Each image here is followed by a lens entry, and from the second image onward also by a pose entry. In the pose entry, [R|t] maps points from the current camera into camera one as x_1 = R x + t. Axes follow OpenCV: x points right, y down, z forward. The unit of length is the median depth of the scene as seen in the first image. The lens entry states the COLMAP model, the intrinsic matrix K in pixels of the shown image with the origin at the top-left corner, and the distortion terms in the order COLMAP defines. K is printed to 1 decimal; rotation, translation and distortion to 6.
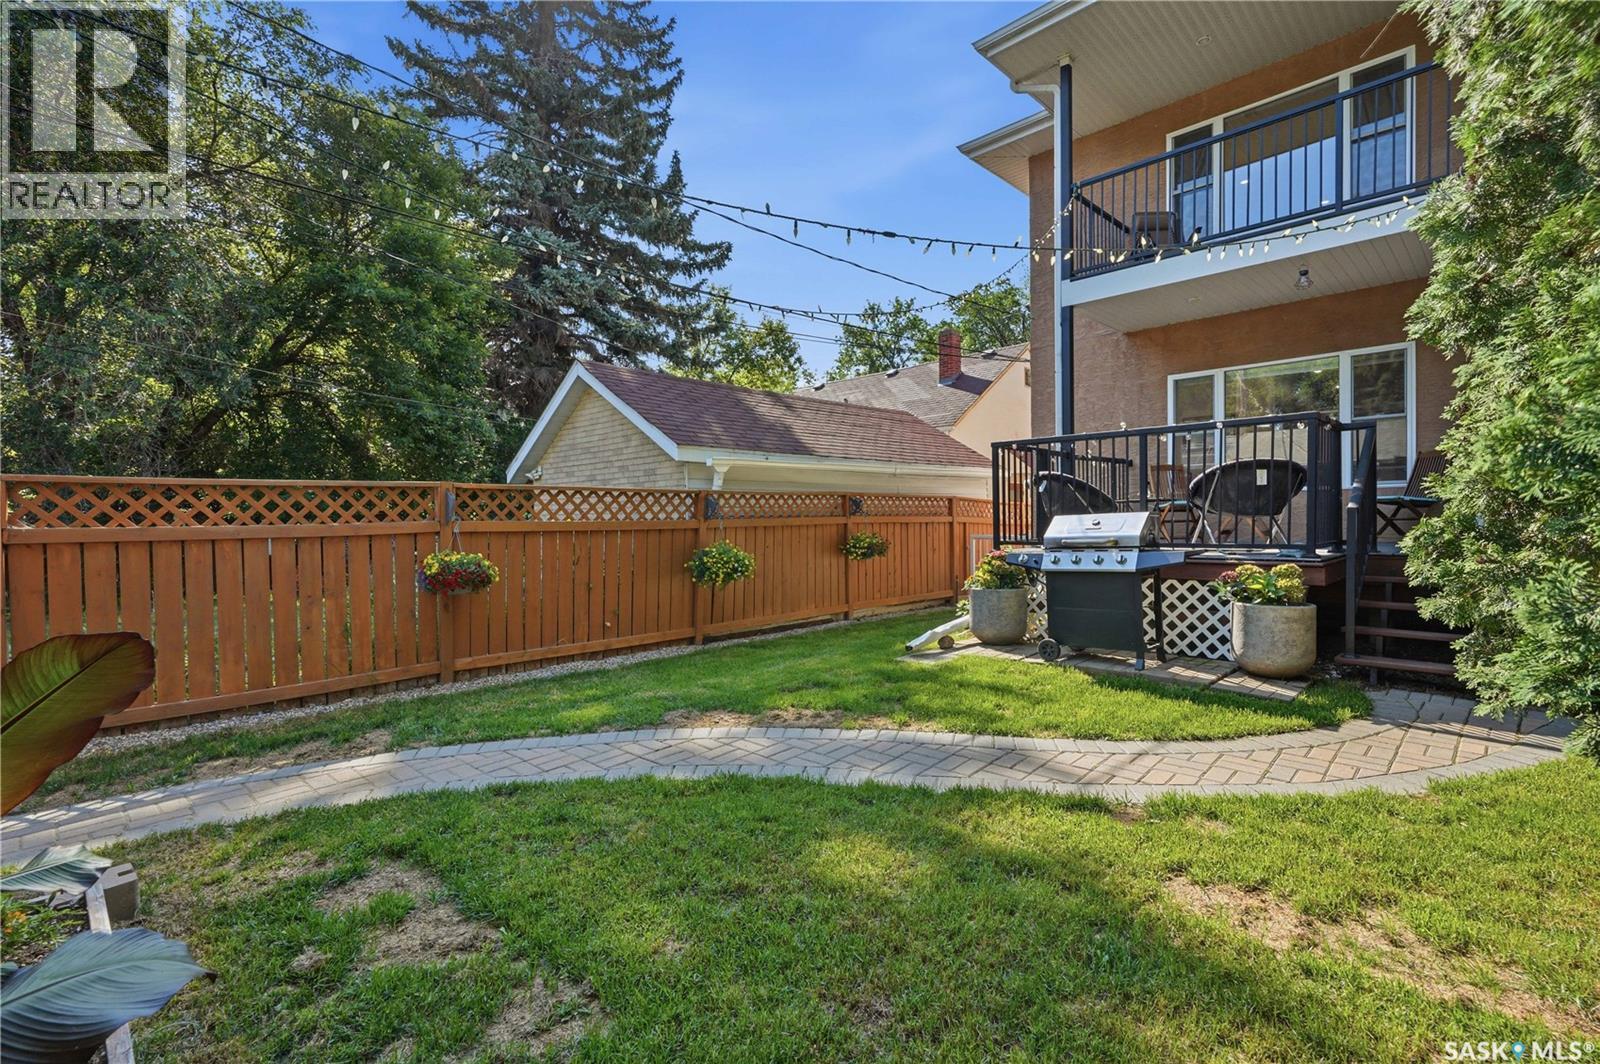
lens RADIAL K [[728.7, 0, 801.4], [0, 728.7, 527.4], [0, 0, 1]] dist [-0.002292, 0.001488]
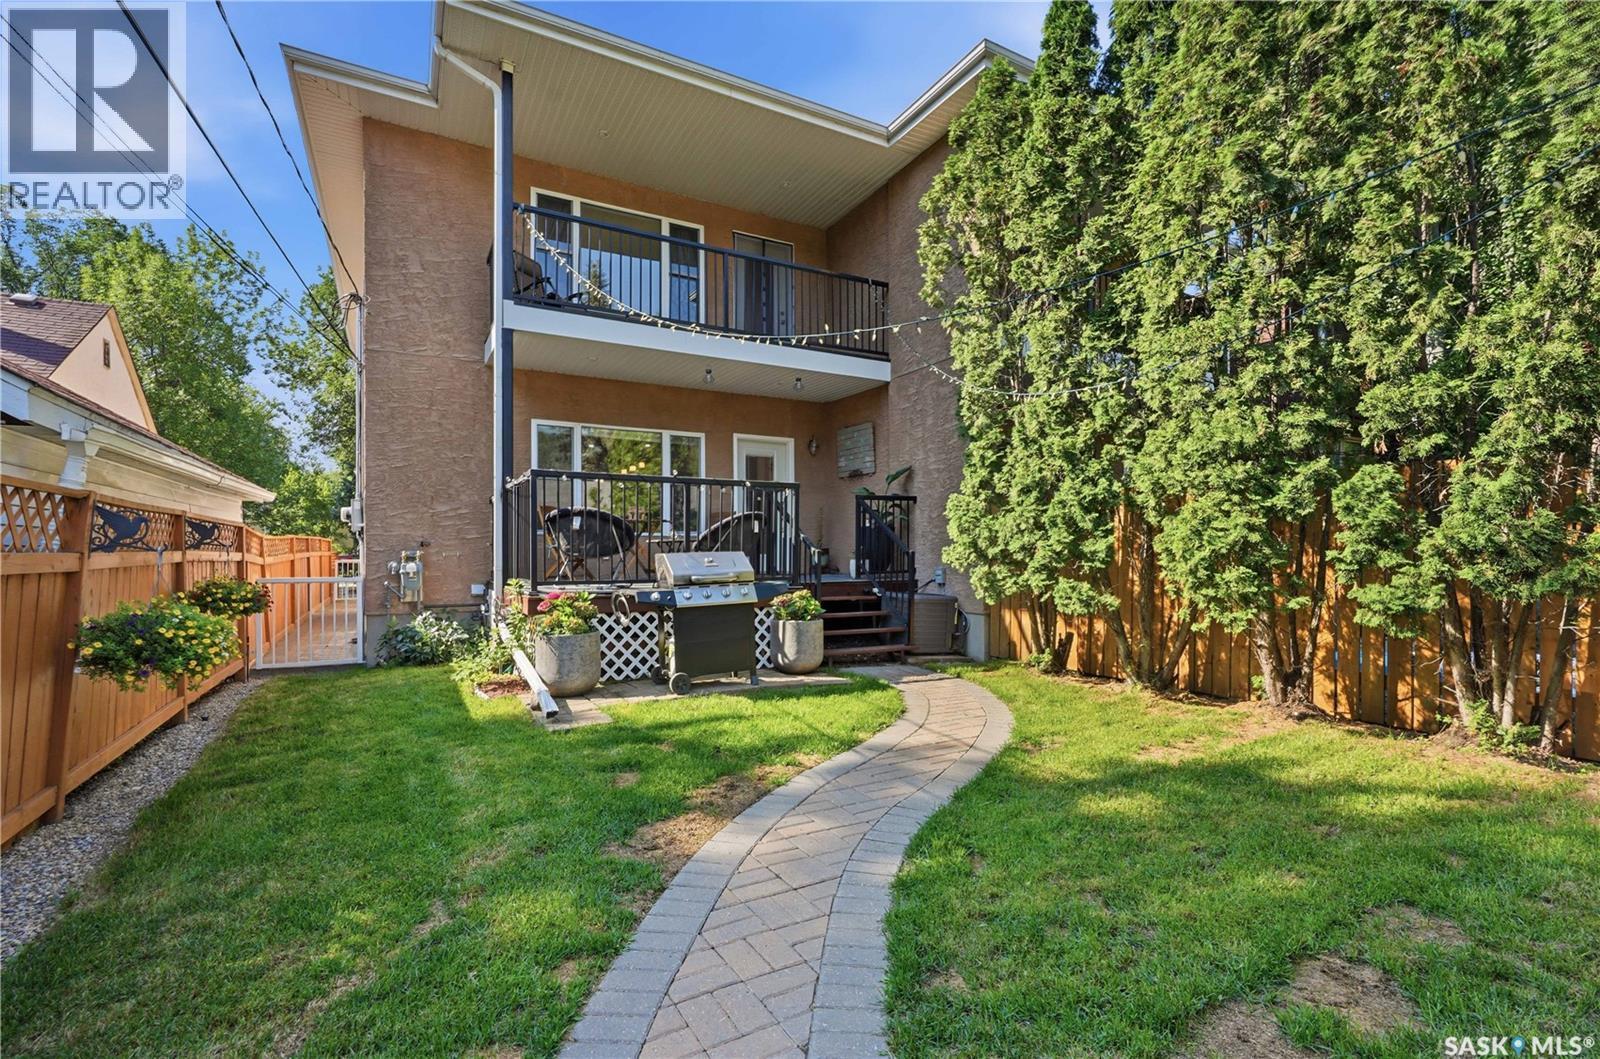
lens RADIAL K [[730.5, 0, 808.2], [0, 730.5, 569.1], [0, 0, 1]] dist [-0.021353, -0.000004]
pose [[0.264941, -0.005451, 0.964249, -0.694654], [0.004021, 0.999982, 0.004549, 0.002143], [-0.964256, 0.002672, 0.264958, 0.621972]]
